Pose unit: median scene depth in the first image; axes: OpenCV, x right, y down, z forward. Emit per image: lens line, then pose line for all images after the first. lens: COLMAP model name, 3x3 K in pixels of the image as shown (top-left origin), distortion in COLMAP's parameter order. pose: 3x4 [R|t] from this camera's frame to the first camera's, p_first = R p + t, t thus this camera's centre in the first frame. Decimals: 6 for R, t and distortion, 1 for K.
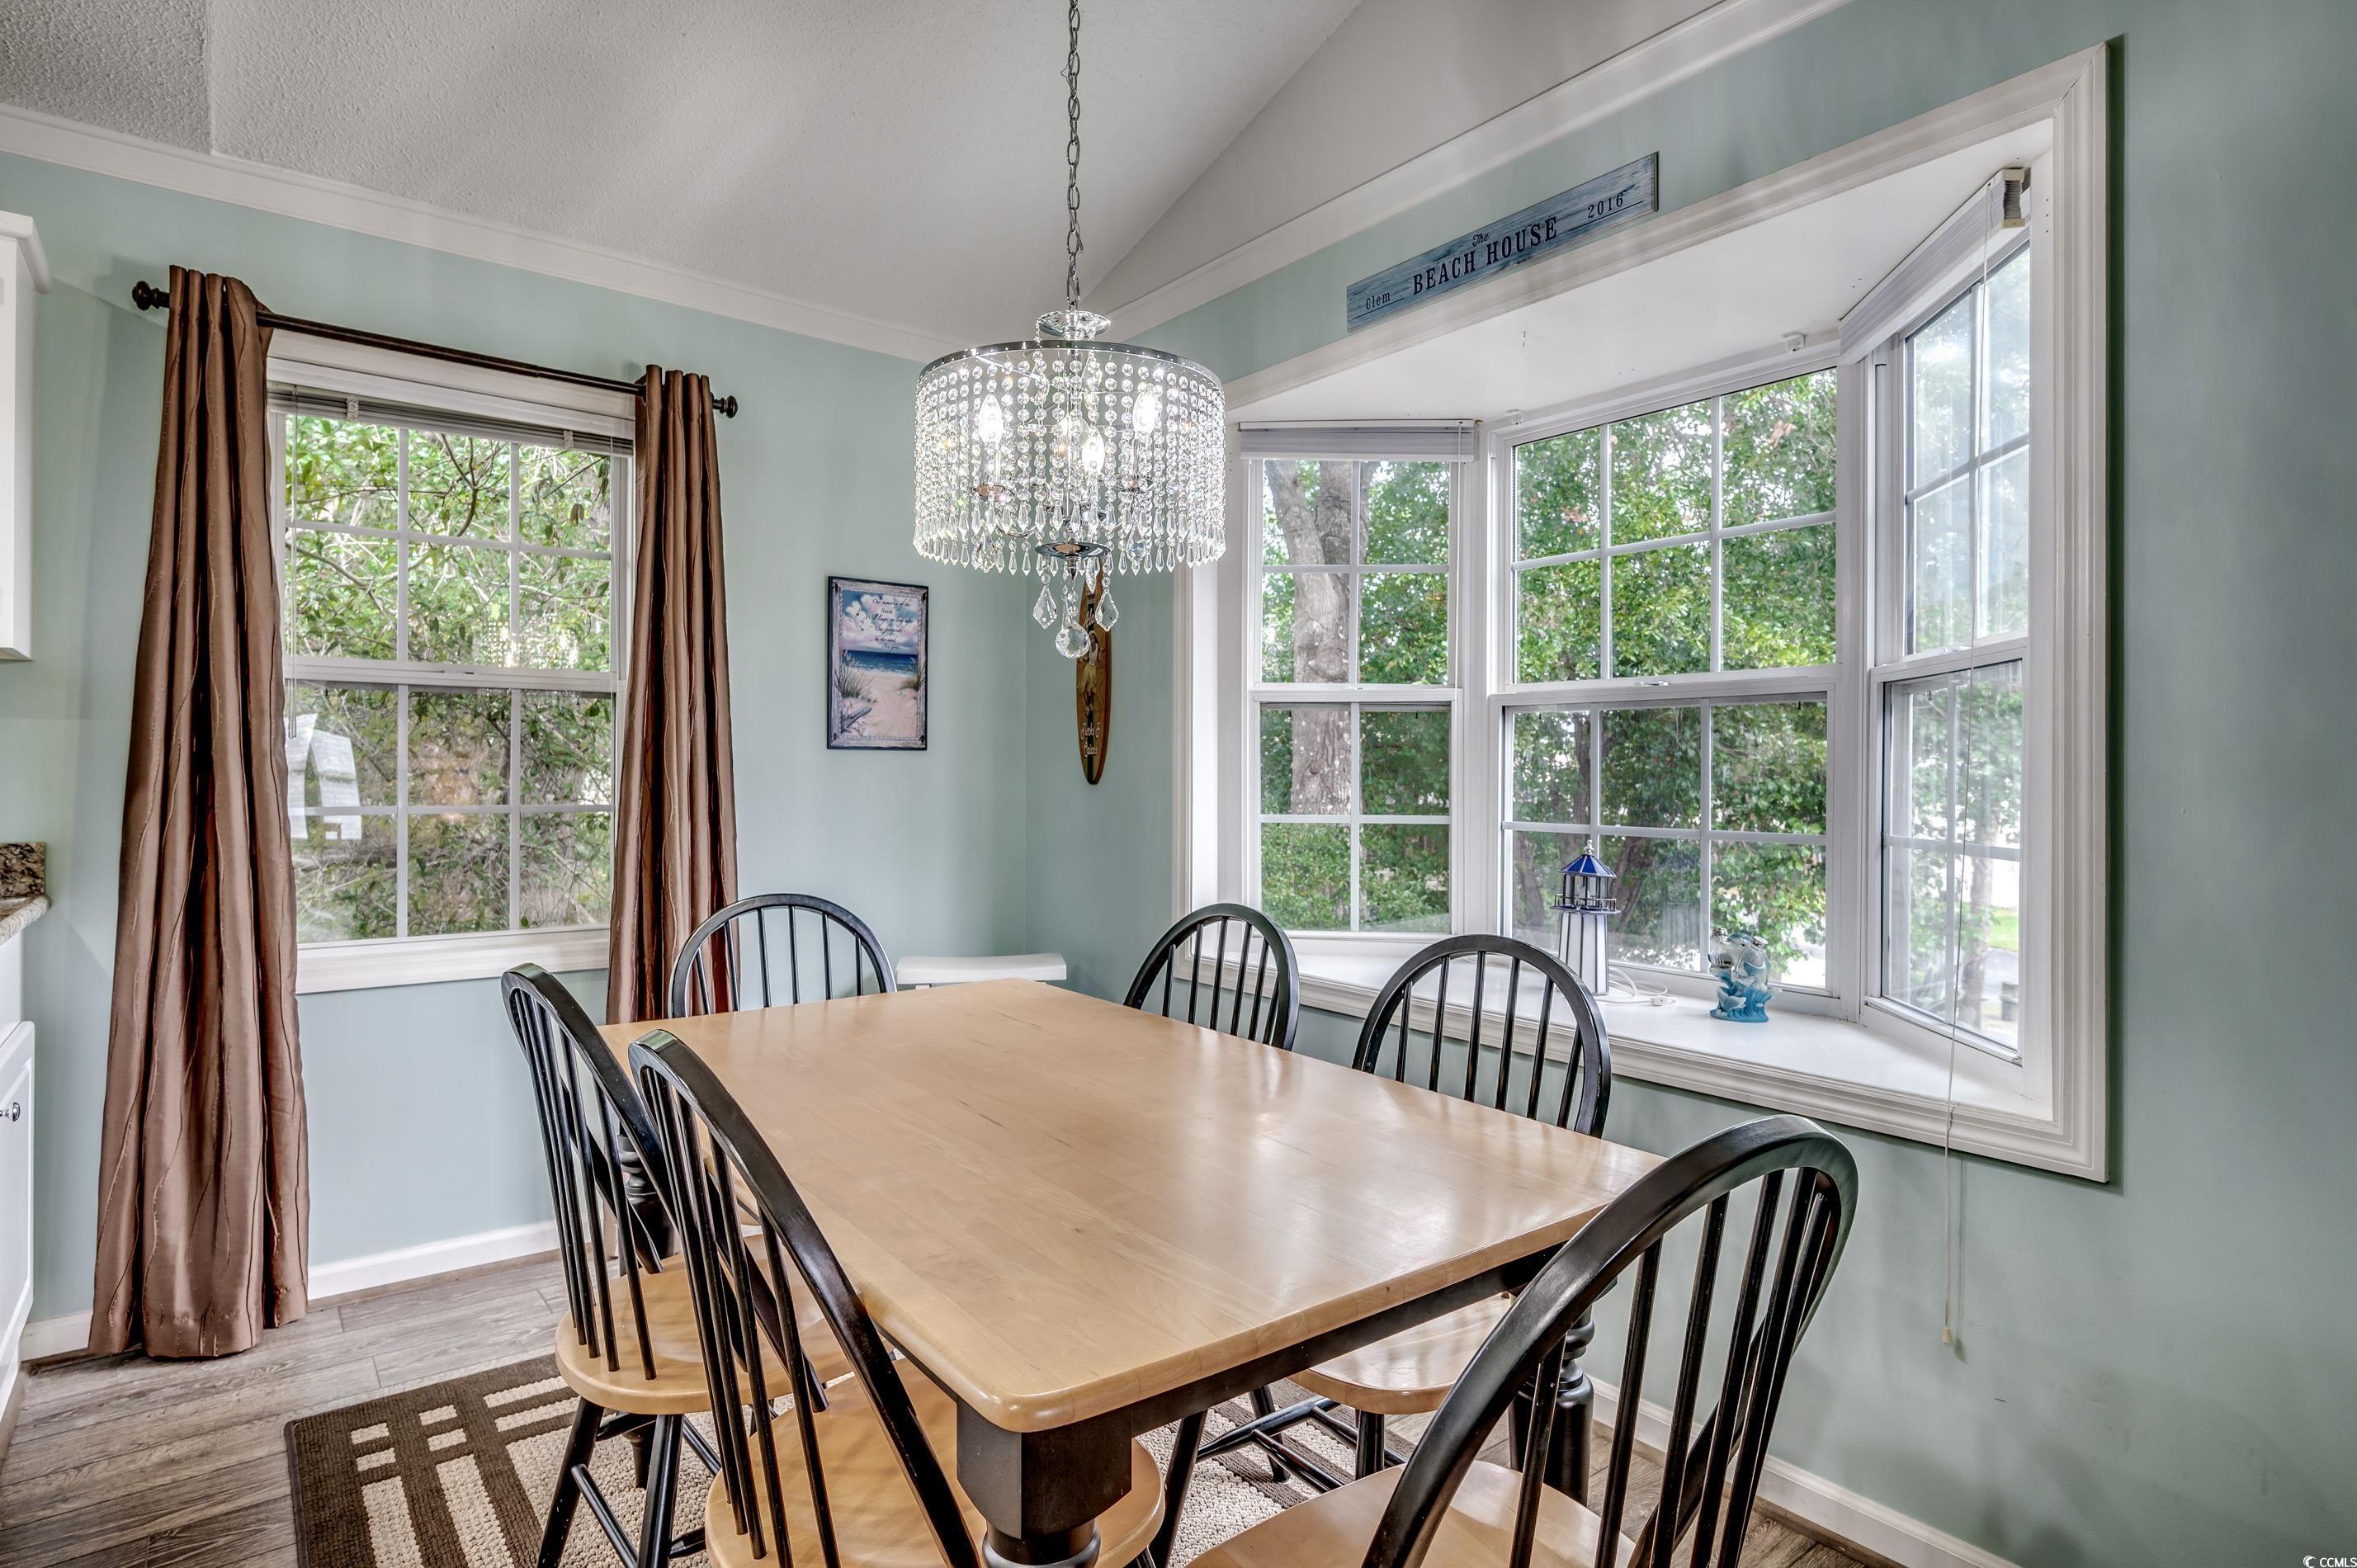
lens RADIAL K [[1215.2, 0, 1181.5], [0, 1215.2, 773.5], [0, 0, 1]] dist [0.002467, 0.000416]
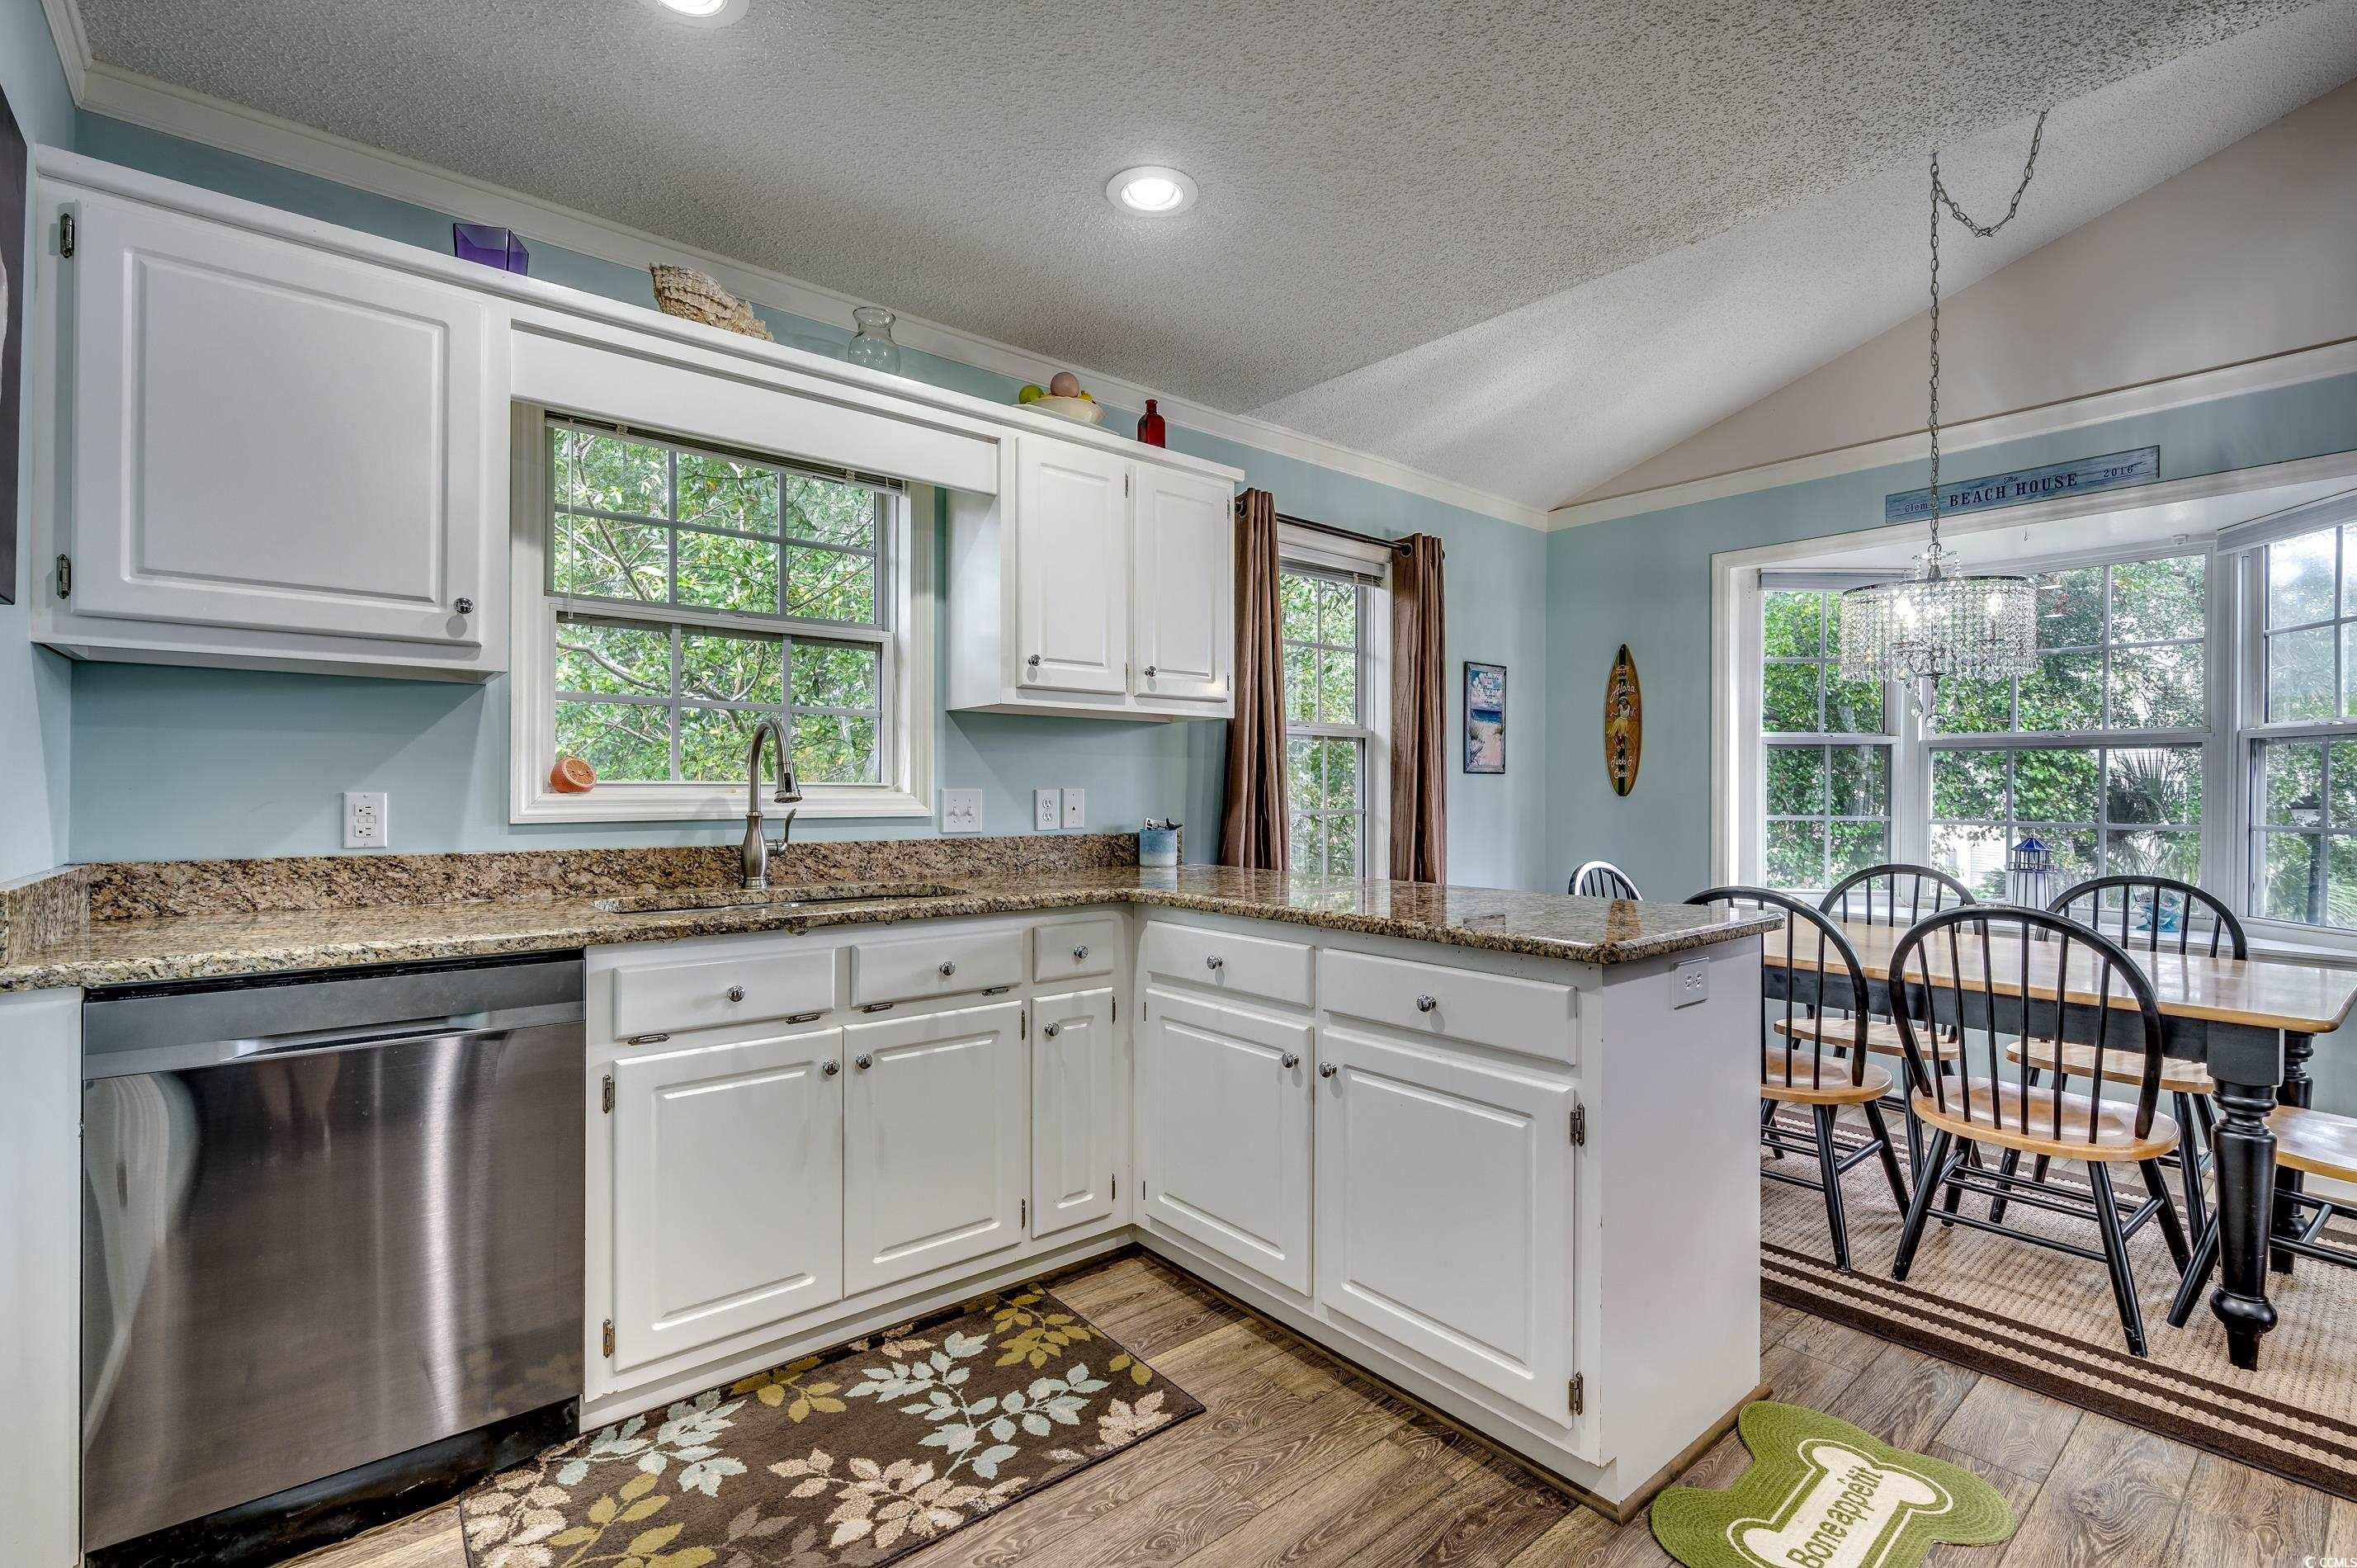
lens RADIAL K [[1055.6, 0, 1174.9], [0, 1055.6, 794.1], [0, 0, 1]] dist [0.001014, -0.000133]
pose [[0.999650, 0.002136, 0.026359, -0.760871], [-0.002278, 0.999983, 0.005381, 0.000013], [-0.026347, -0.005440, 0.999638, -0.363085]]
